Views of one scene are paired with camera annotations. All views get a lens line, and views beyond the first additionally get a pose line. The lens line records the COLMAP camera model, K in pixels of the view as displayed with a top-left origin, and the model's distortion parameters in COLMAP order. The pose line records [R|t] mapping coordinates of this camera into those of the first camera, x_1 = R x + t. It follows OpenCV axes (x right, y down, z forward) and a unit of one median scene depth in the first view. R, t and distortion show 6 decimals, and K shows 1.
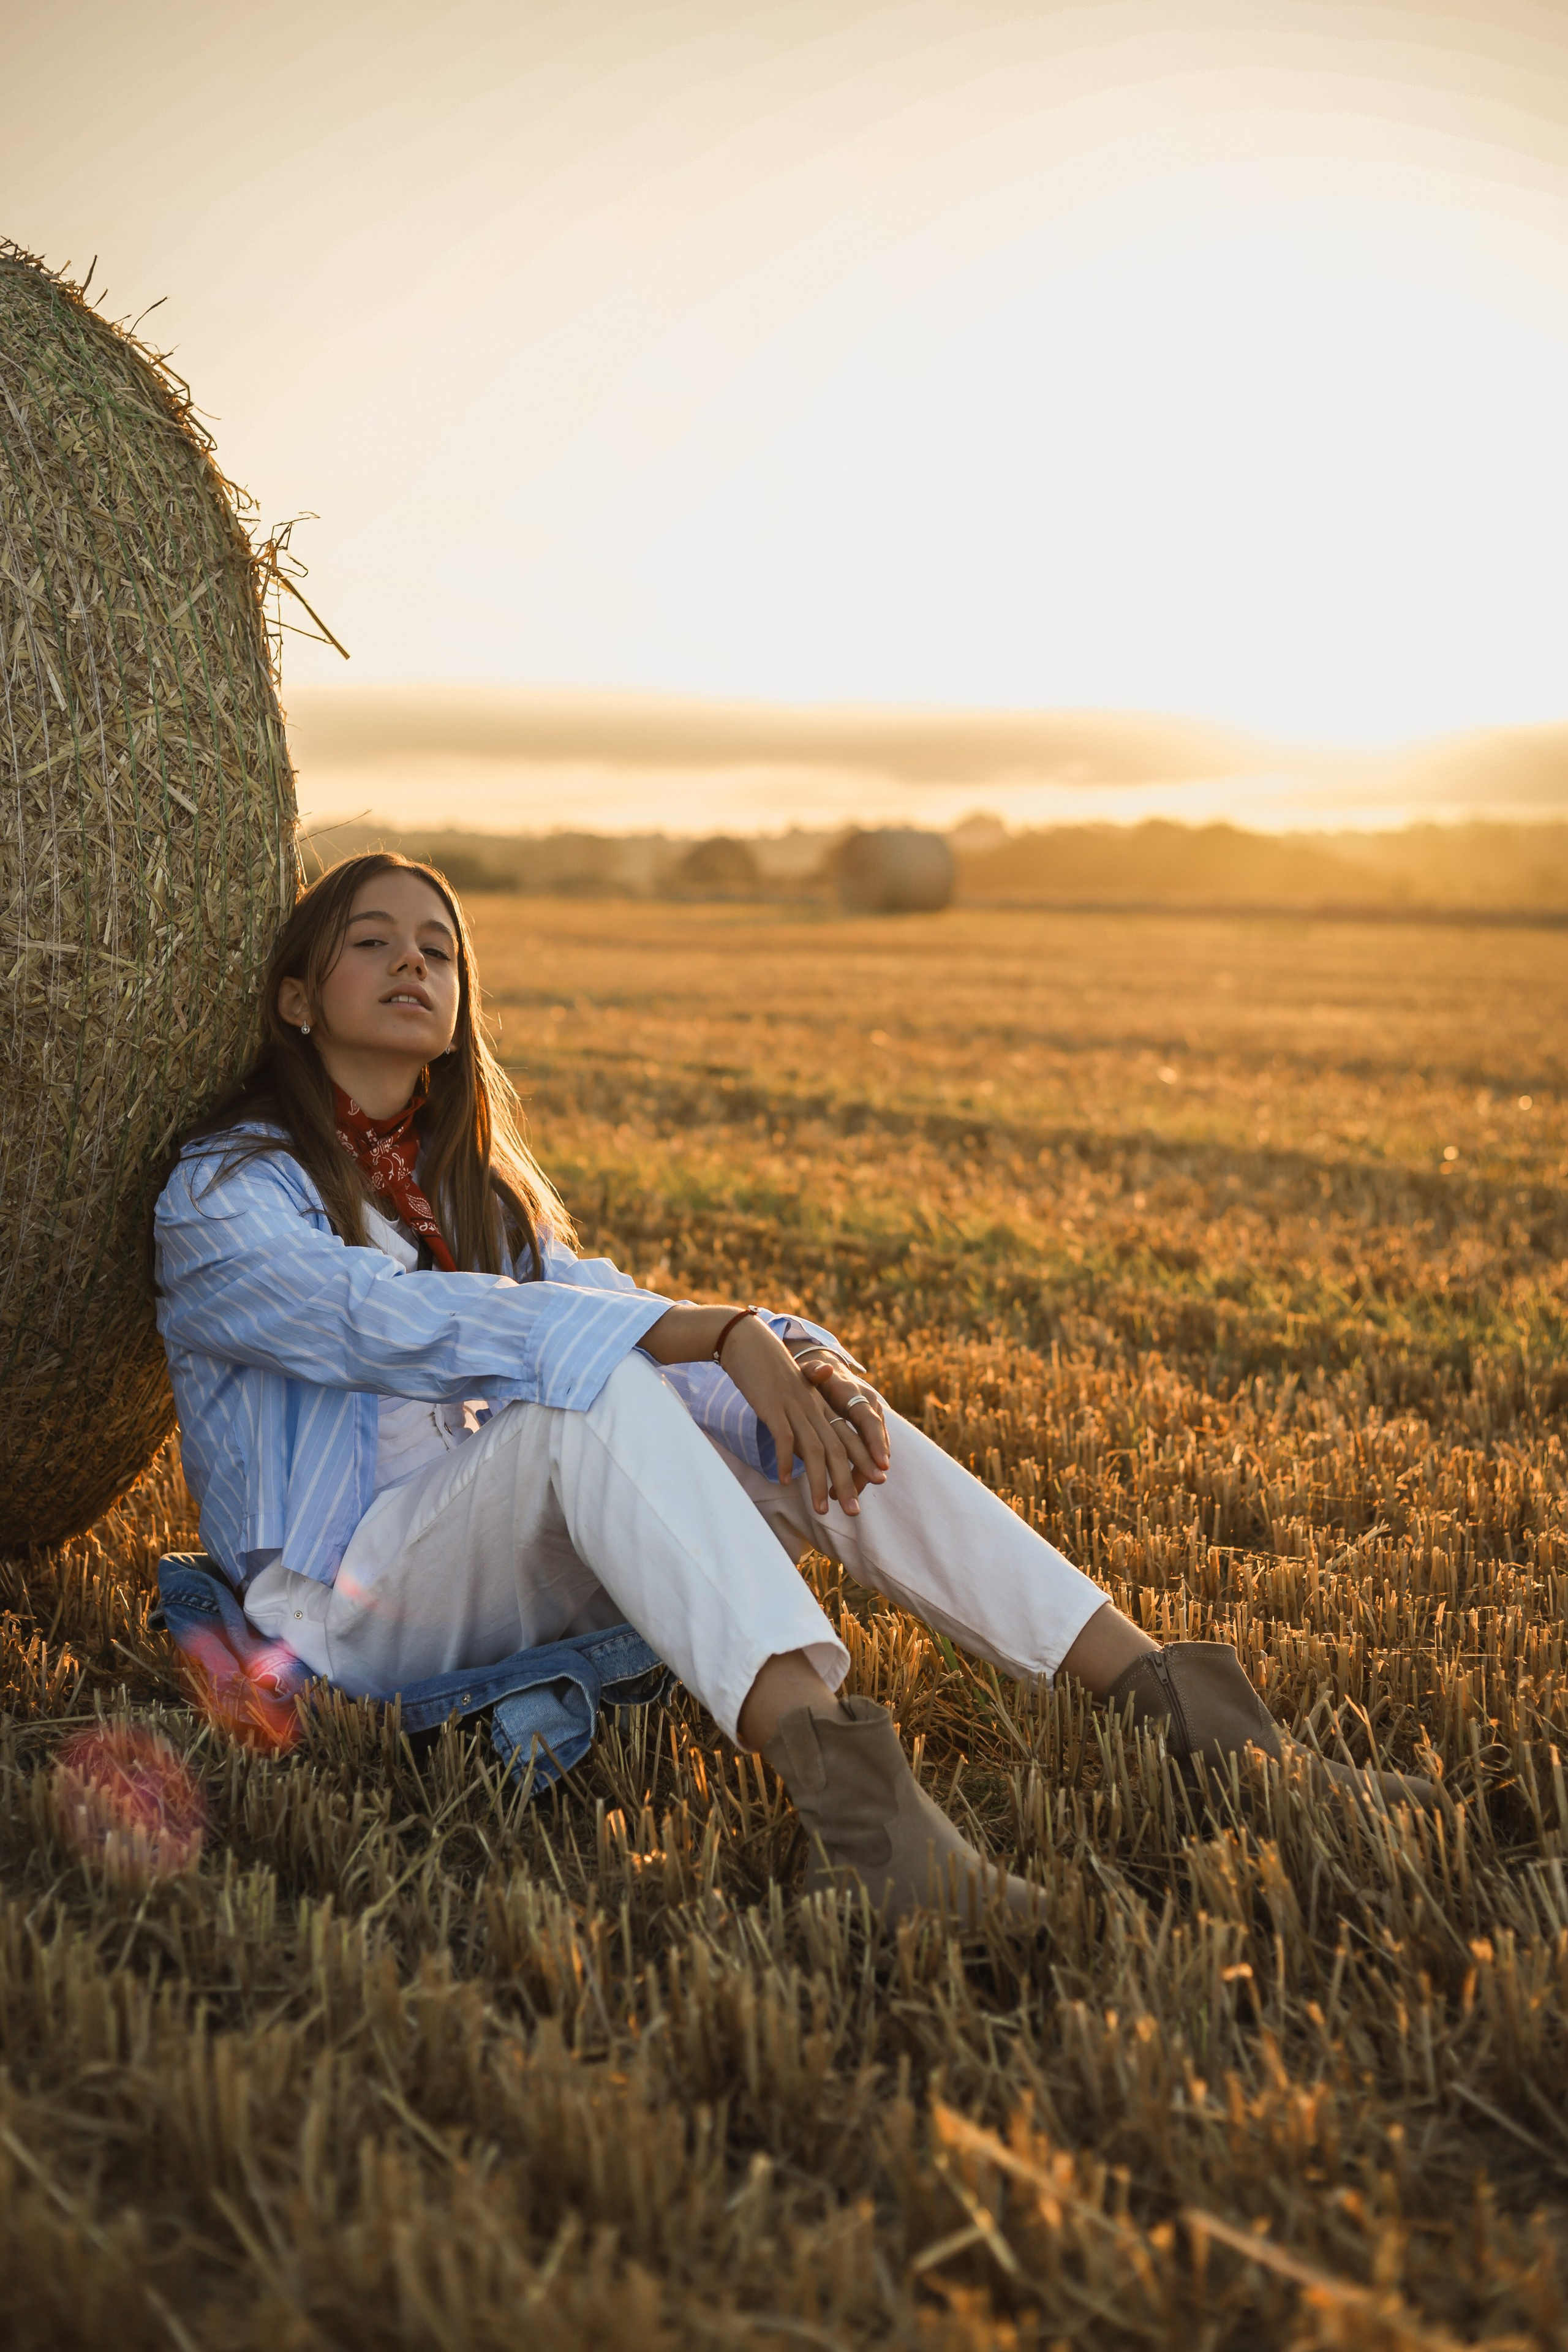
lens RADIAL K [[3461.4, 0, 786.4], [0, 3461.4, 1176.3], [0, 0, 1]] dist [-0.033462, 0.000000]
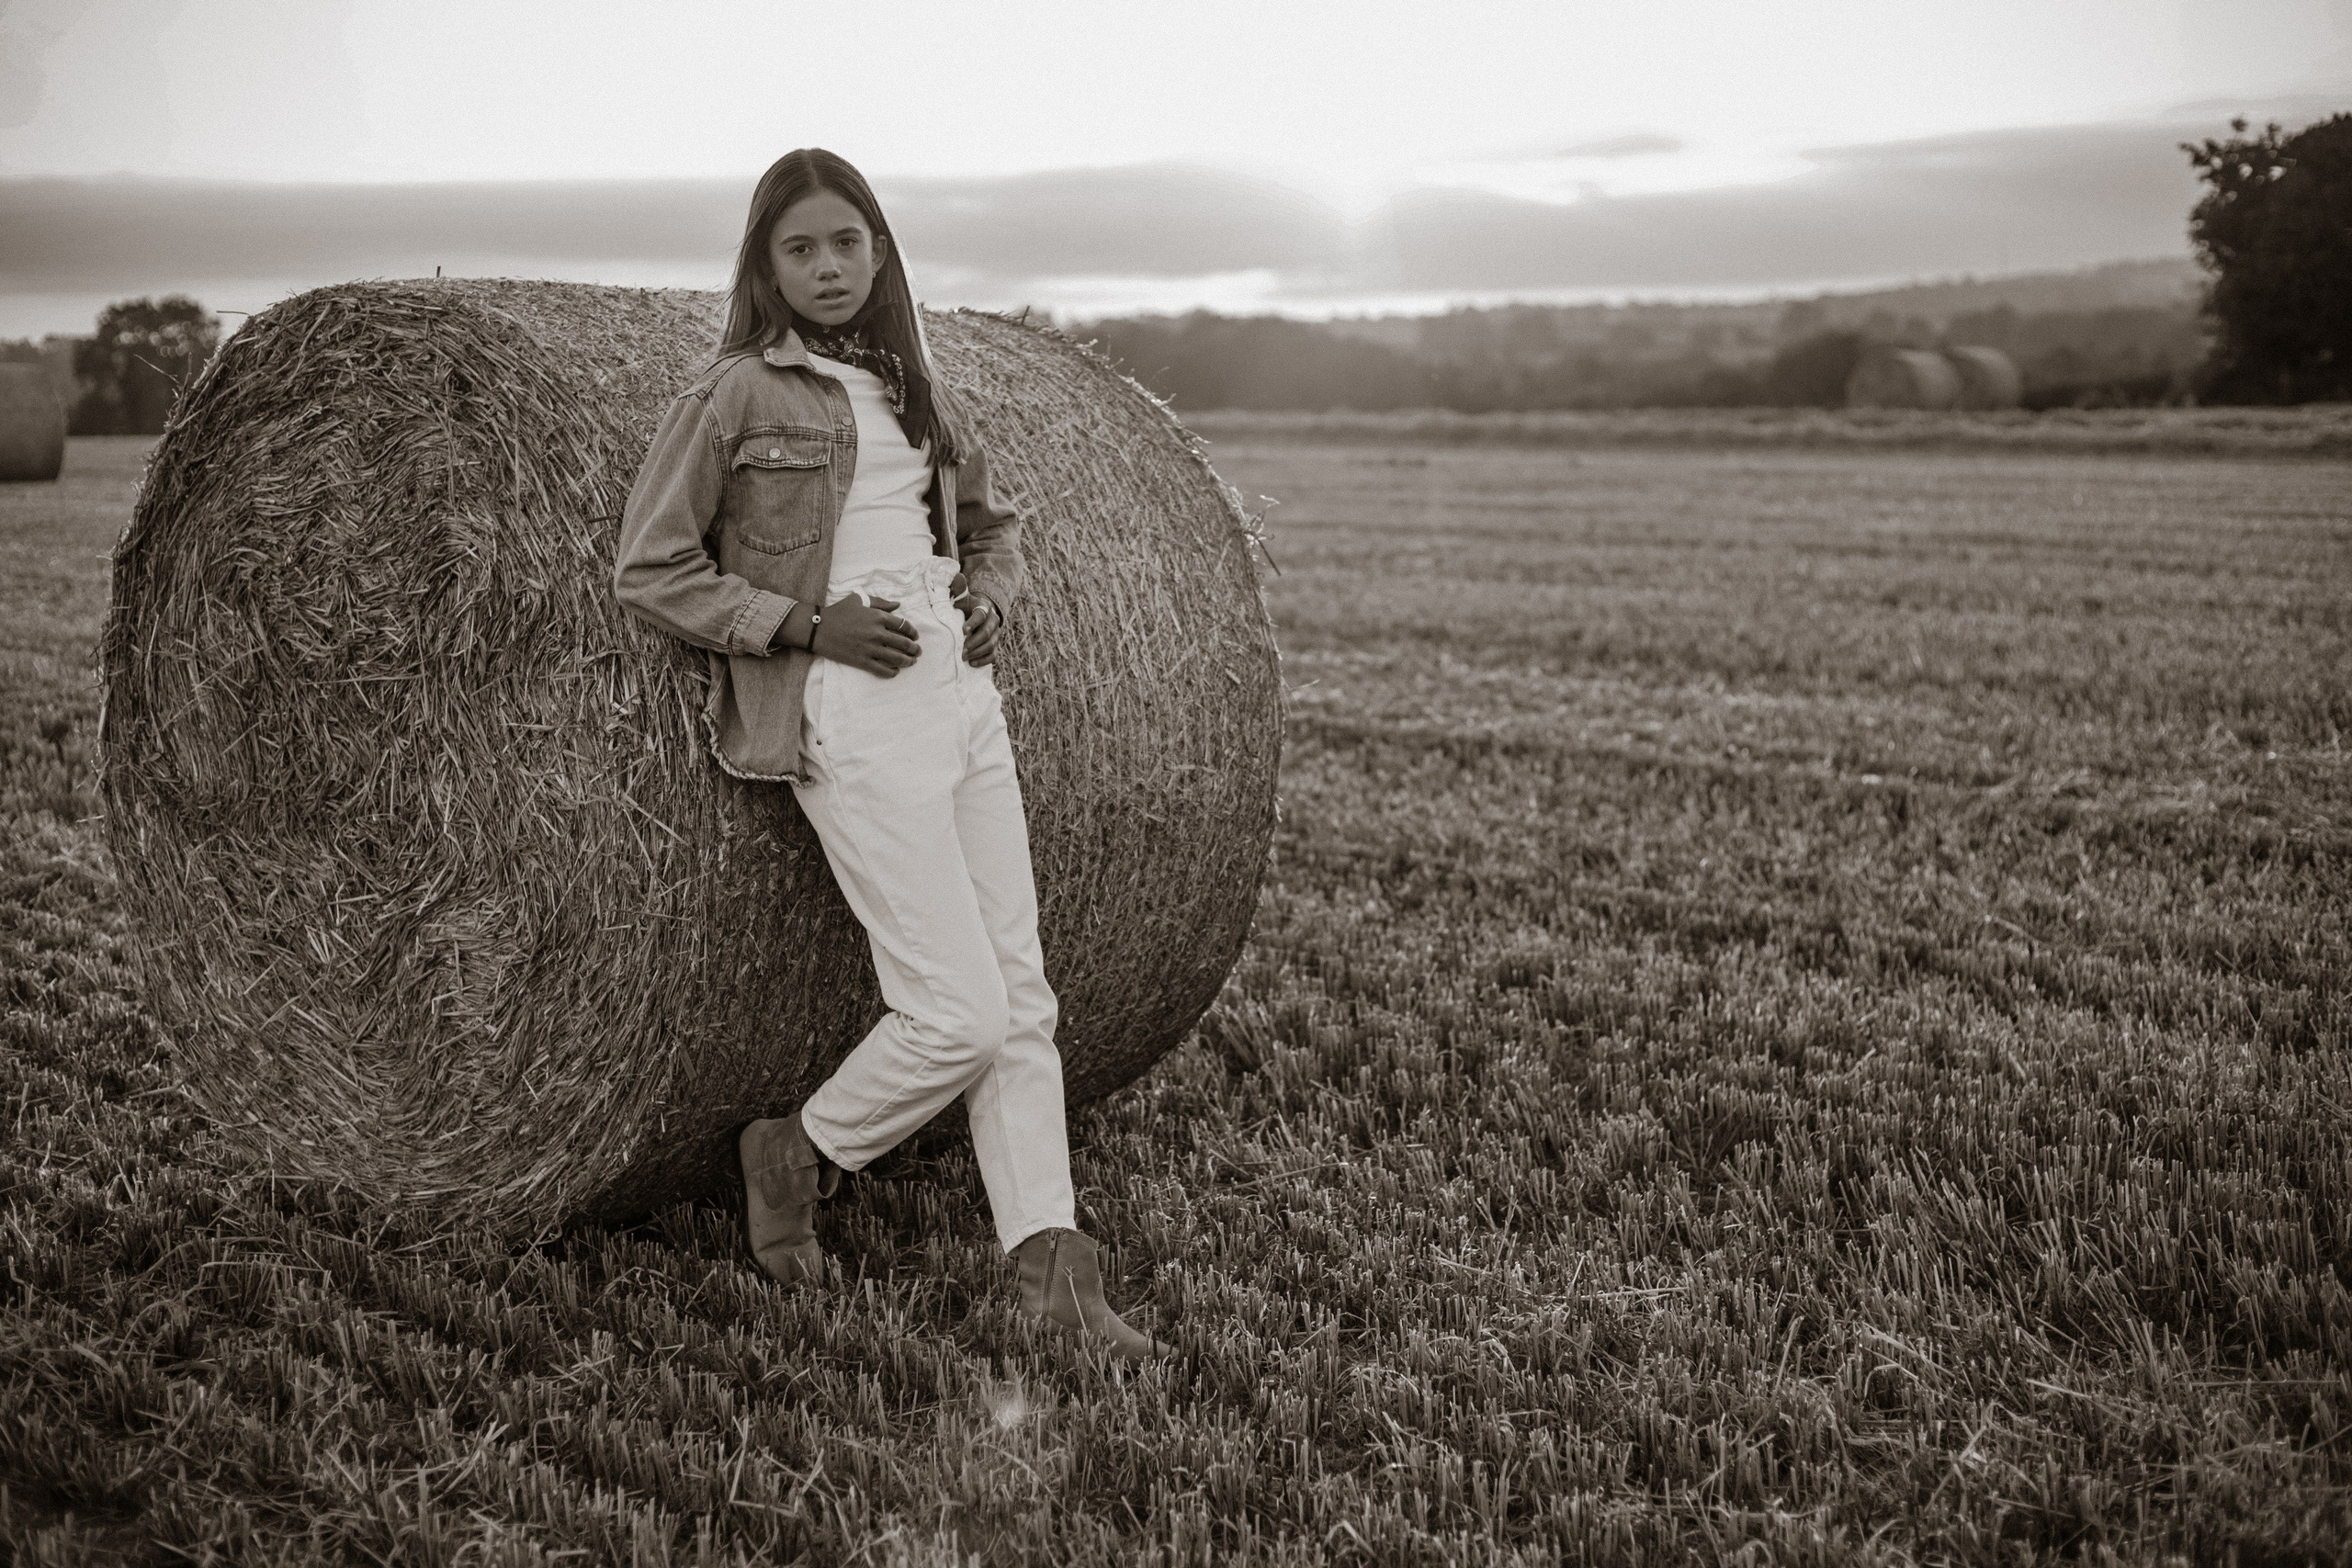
lens RADIAL K [[3461.1, 0, 1173.7], [0, 3461.1, 783.5], [0, 0, 1]] dist [-0.033462, 0.000000]
pose [[0.994299, -0.033753, 0.101148, -0.387830], [0.029957, 0.998797, 0.038814, -0.124126], [-0.102337, -0.035563, 0.994114, -0.775441]]
